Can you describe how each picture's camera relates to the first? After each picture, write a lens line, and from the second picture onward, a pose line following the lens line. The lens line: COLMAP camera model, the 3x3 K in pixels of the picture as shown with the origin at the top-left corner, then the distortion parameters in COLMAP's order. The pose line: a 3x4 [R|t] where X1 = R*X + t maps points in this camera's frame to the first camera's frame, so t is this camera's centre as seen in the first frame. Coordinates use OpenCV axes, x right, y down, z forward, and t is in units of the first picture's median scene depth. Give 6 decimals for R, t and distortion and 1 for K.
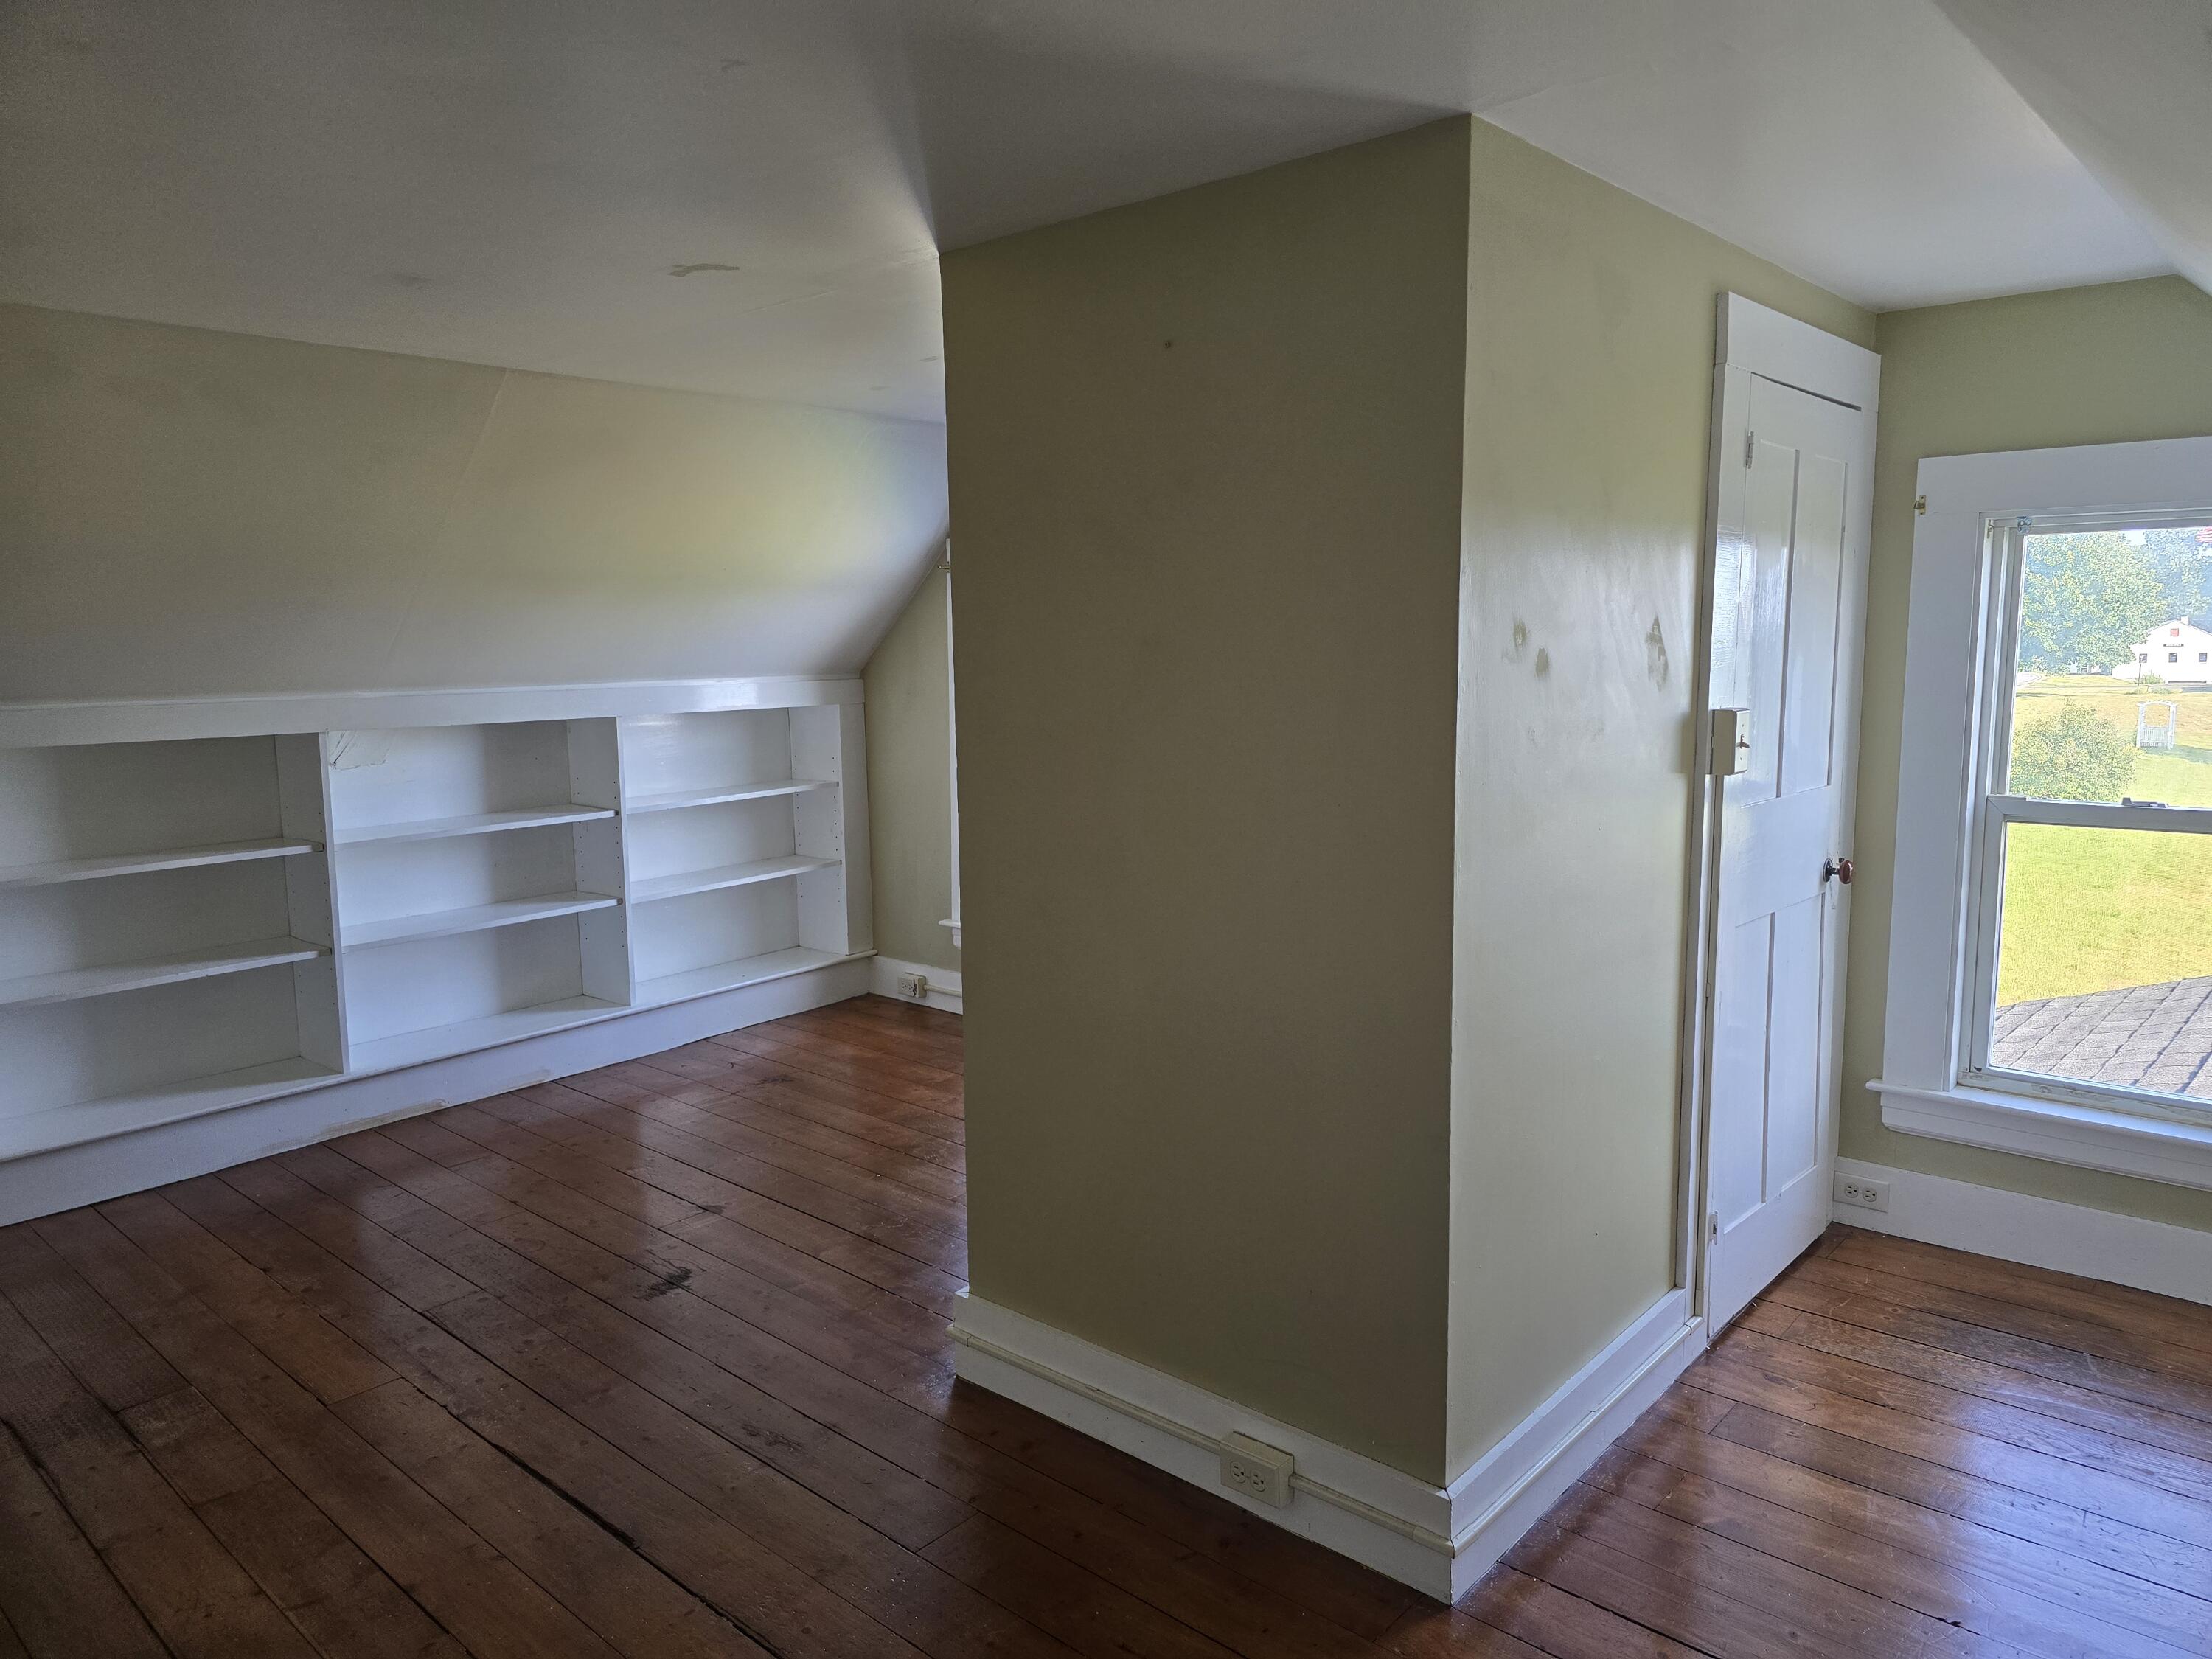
lens RADIAL K [[1465.9, 0, 1139.4], [0, 1465.9, 825.5], [0, 0, 1]] dist [0.055787, -0.055911]
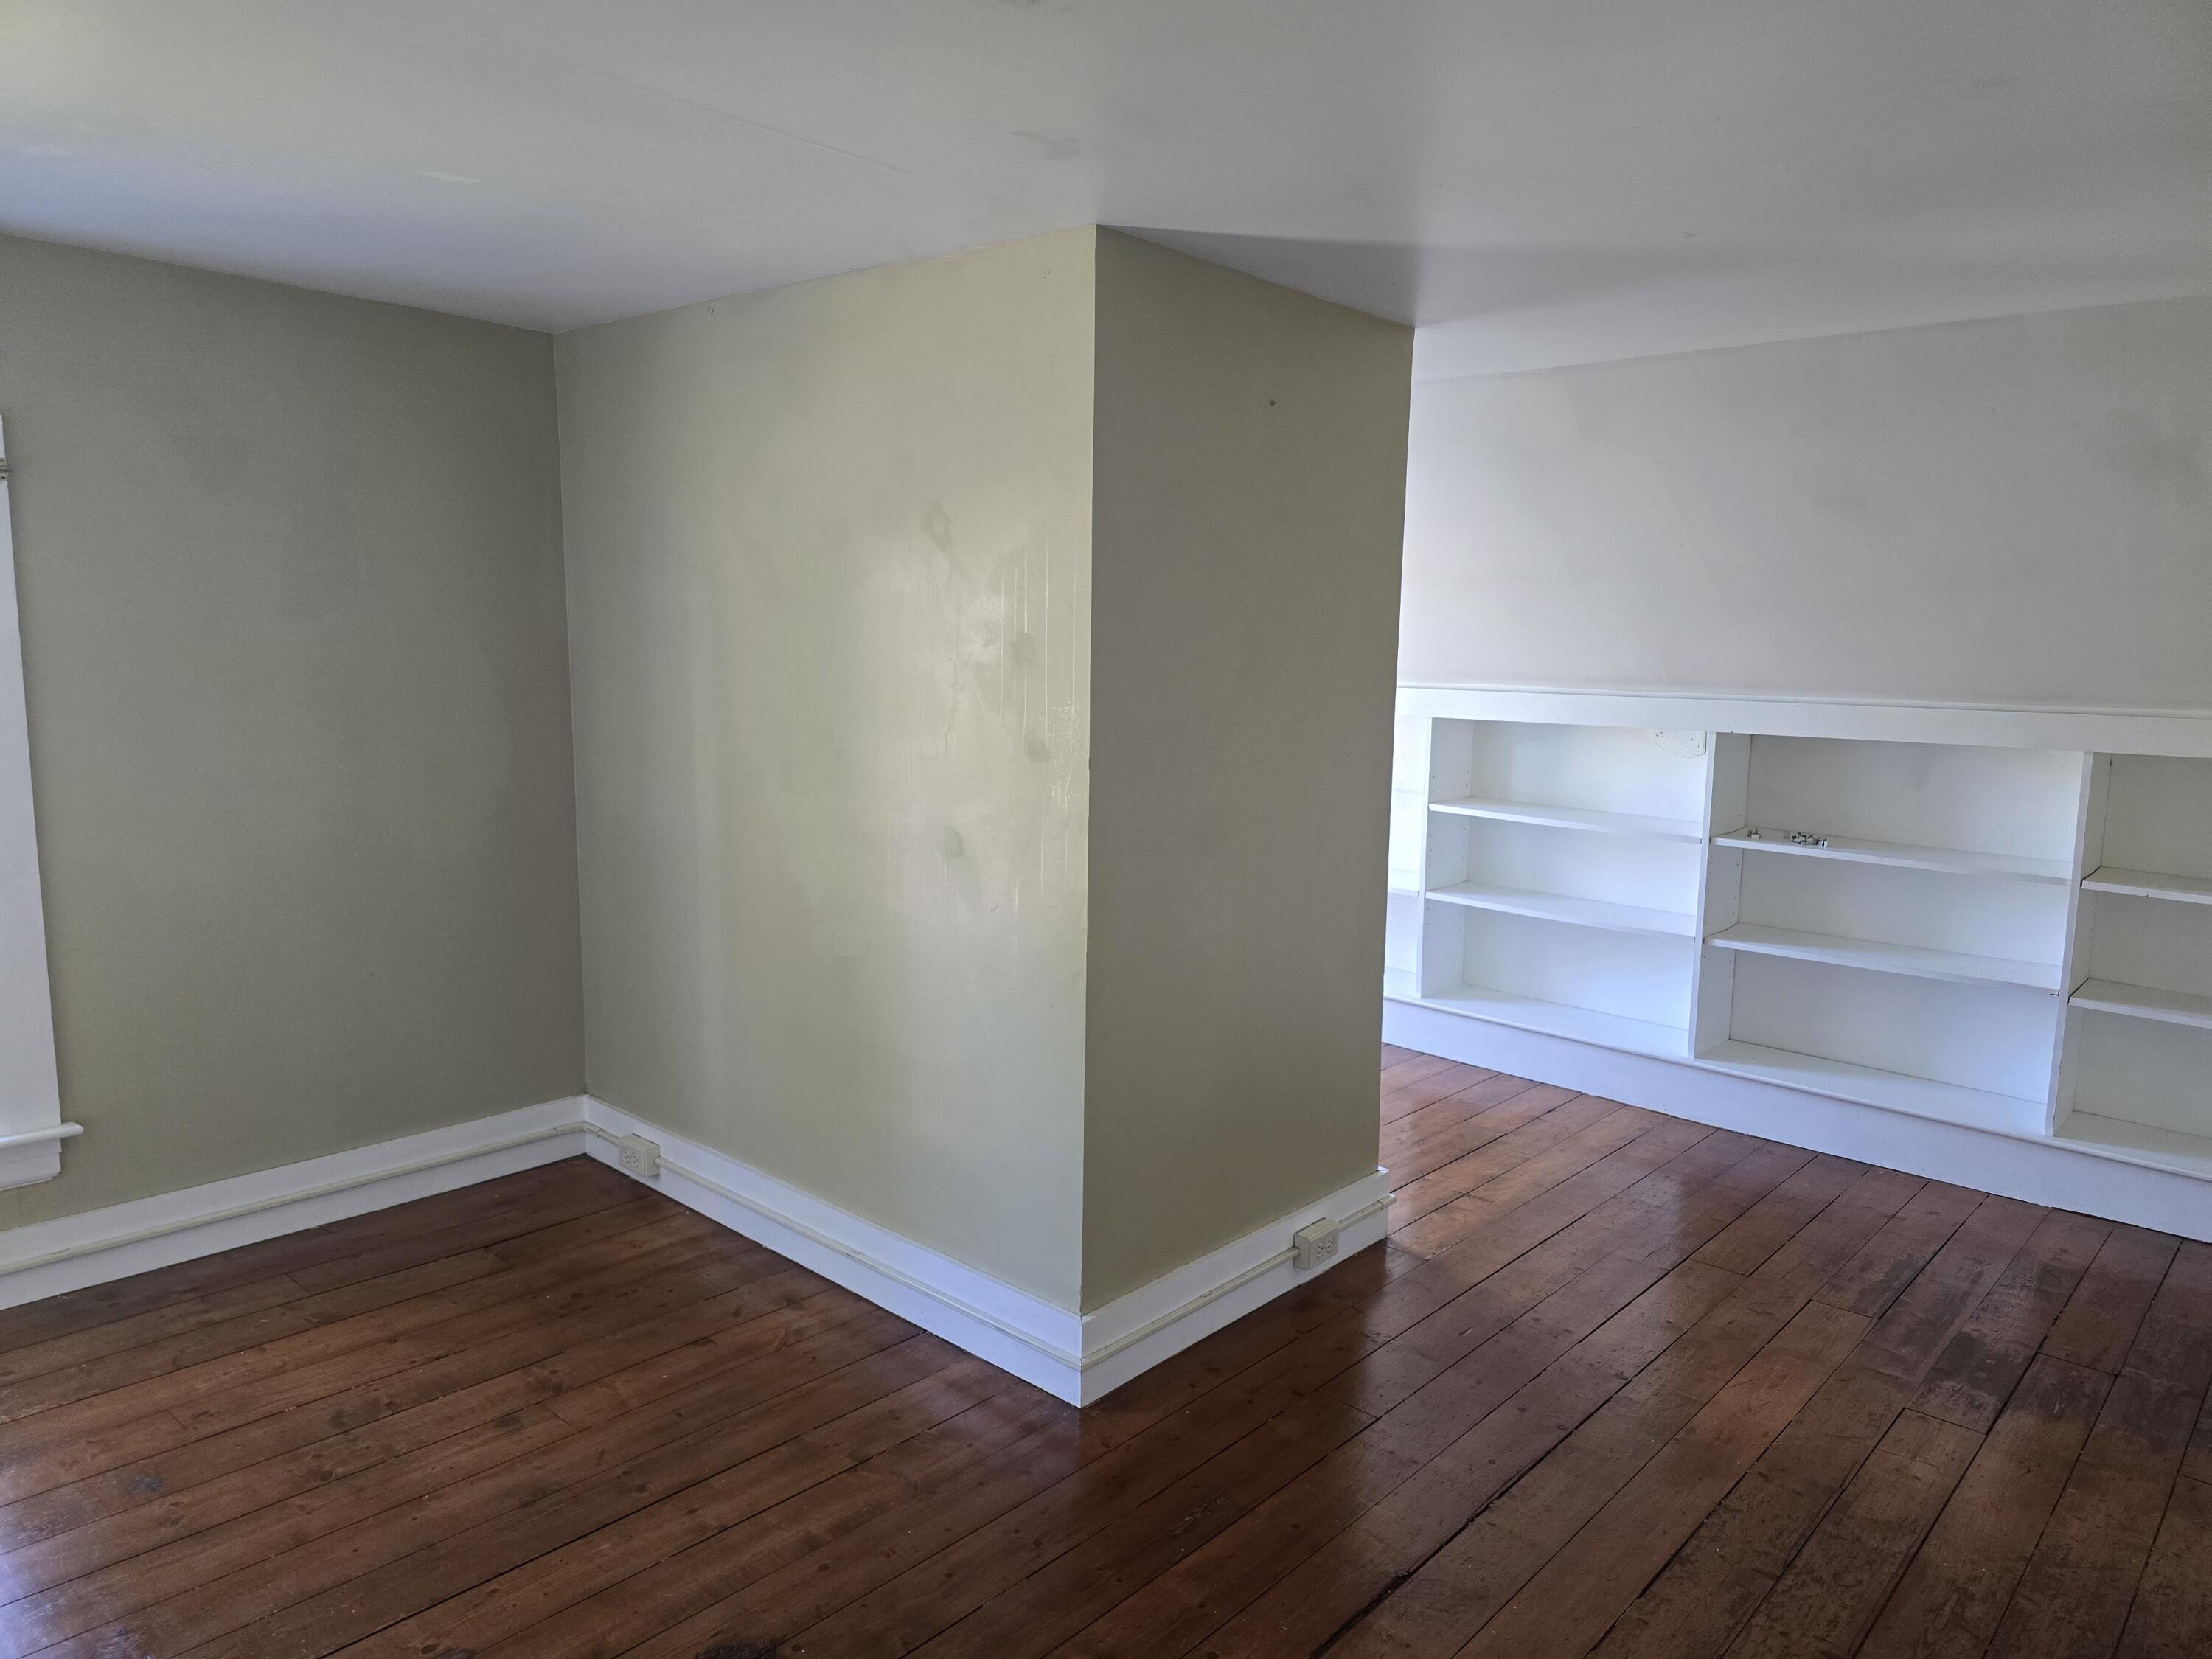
lens RADIAL K [[1465.9, 0, 1139.4], [0, 1465.9, 825.5], [0, 0, 1]] dist [0.055787, -0.055911]
pose [[0.005720, -0.120458, 0.992702, -0.524324], [0.104264, 0.987379, 0.119212, -0.054952], [-0.994533, 0.102821, 0.018207, 0.466342]]
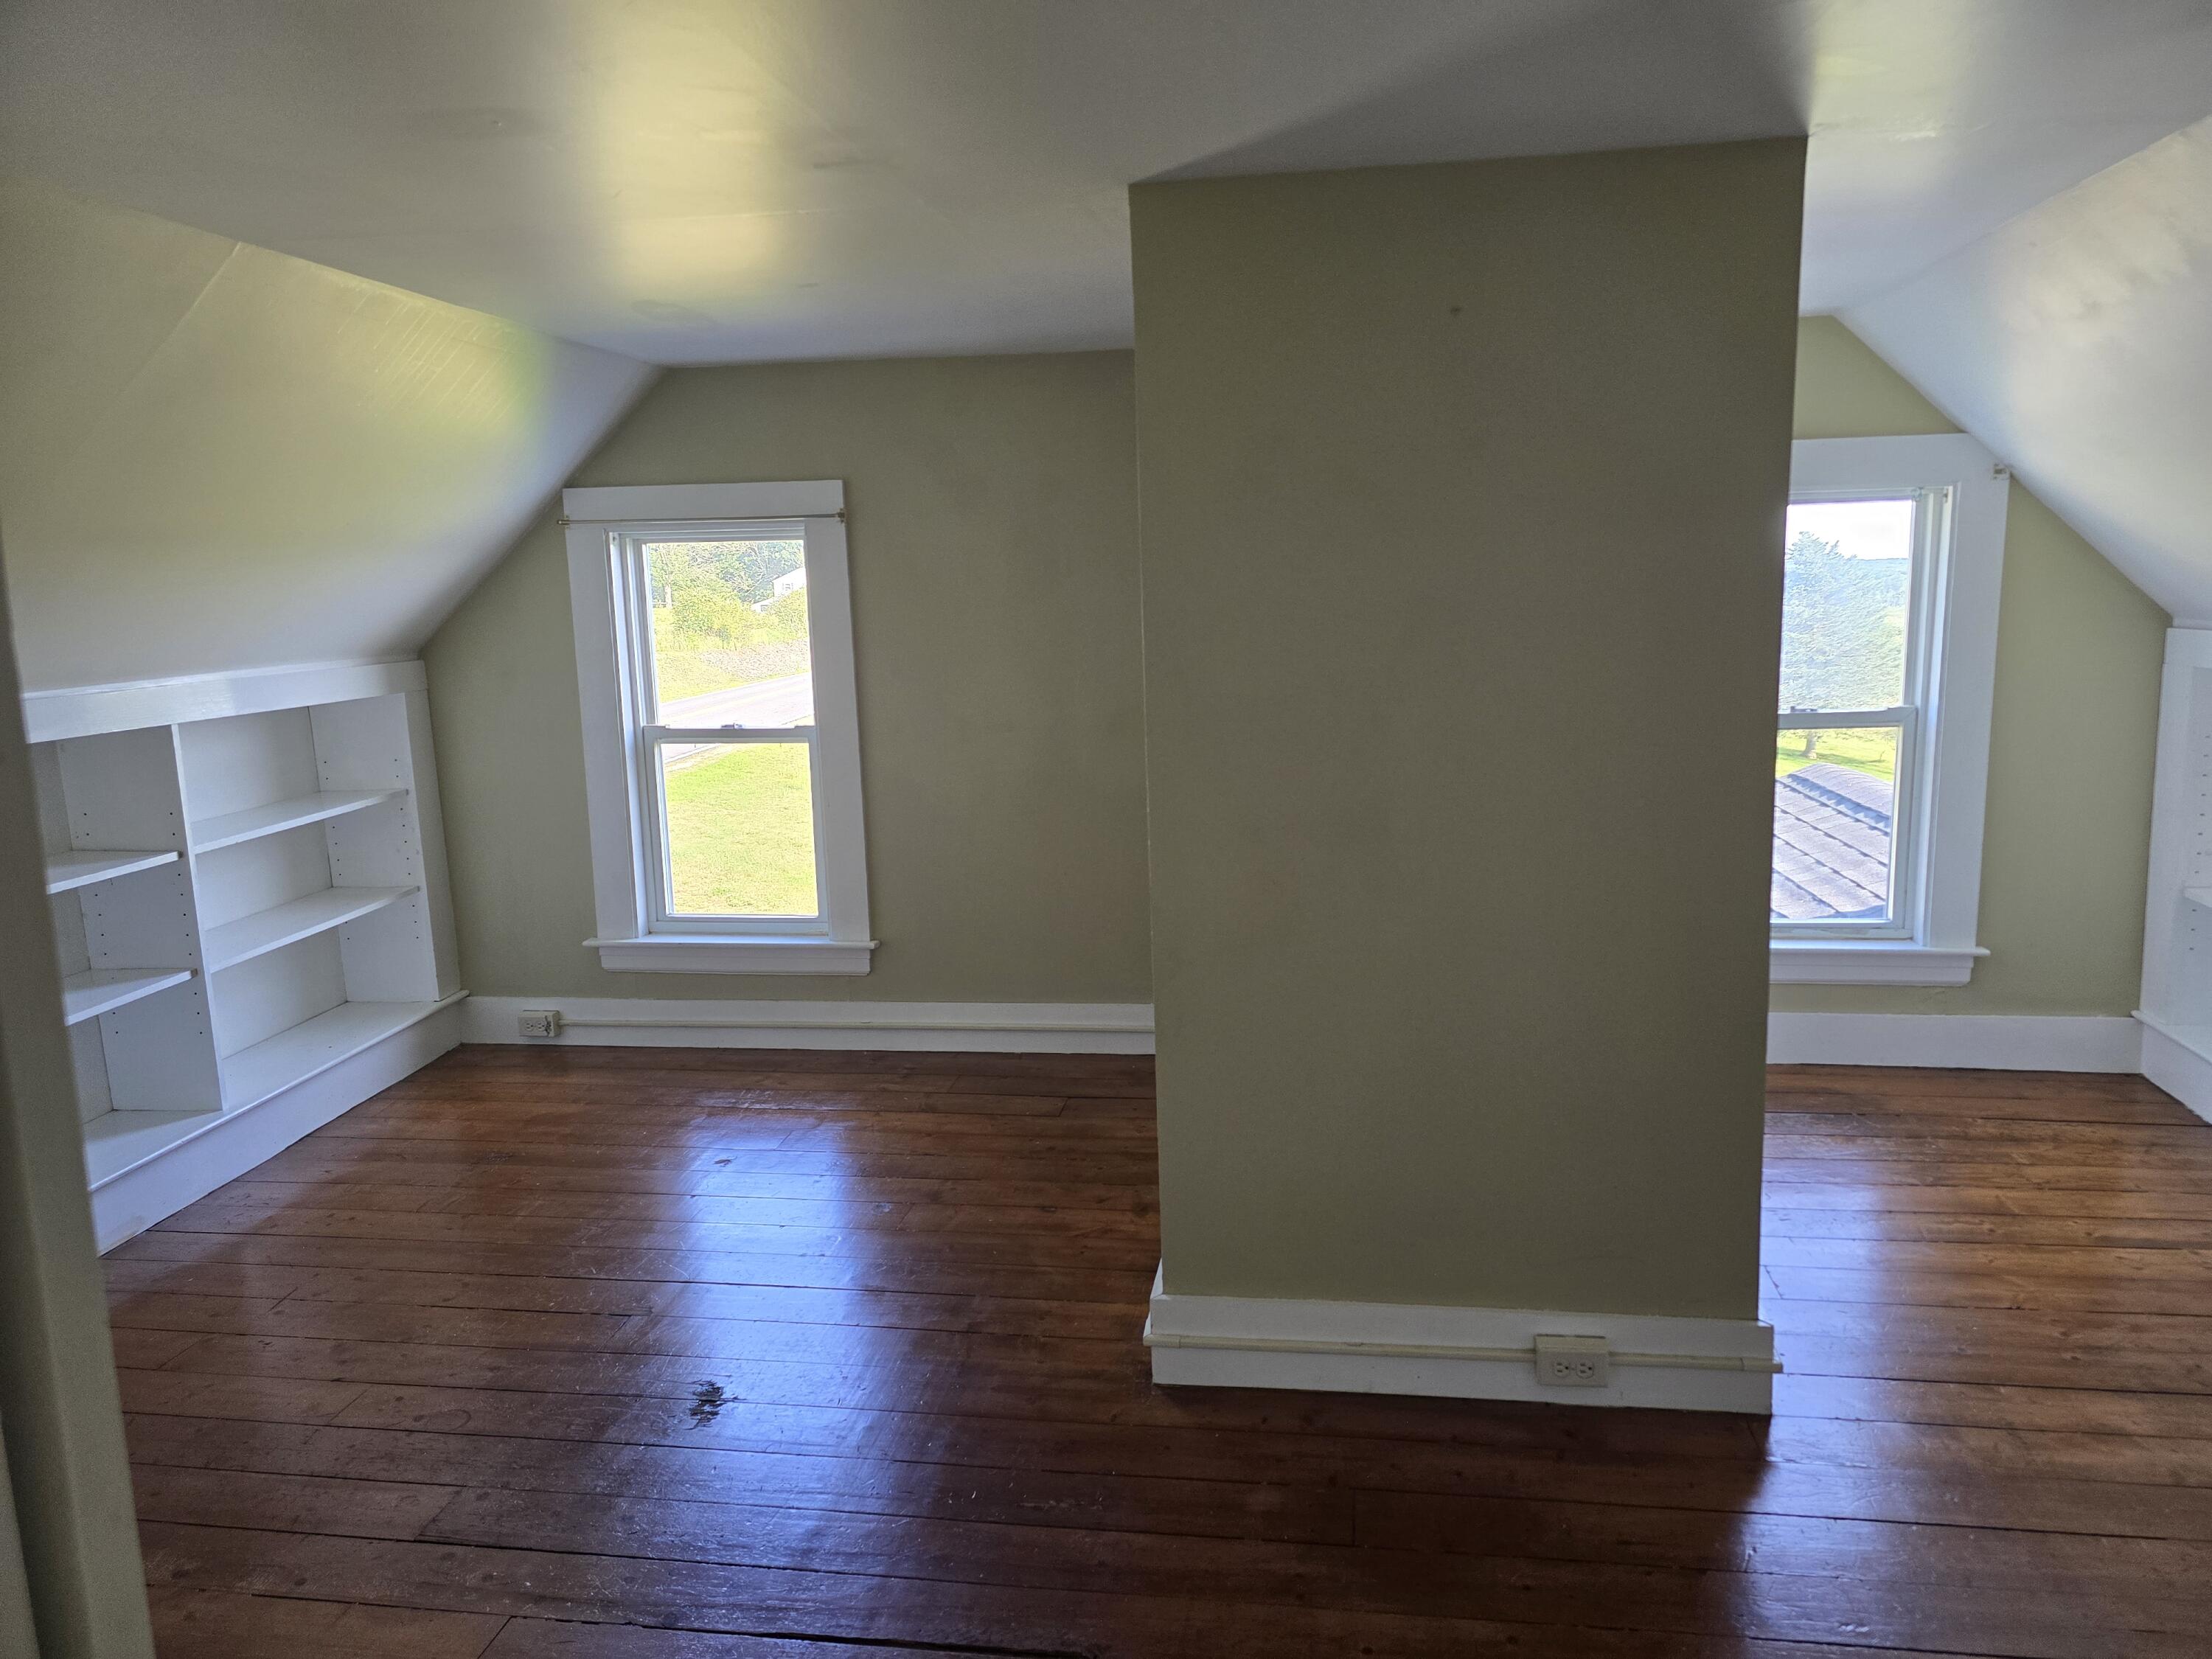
lens RADIAL K [[1465.9, 0, 1139.4], [0, 1465.9, 825.5], [0, 0, 1]] dist [0.055787, -0.055911]
pose [[0.839011, -0.101181, 0.534624, -0.309914], [0.086892, 0.994864, 0.051921, -0.017822], [-0.537132, 0.002893, 0.843494, 0.105098]]
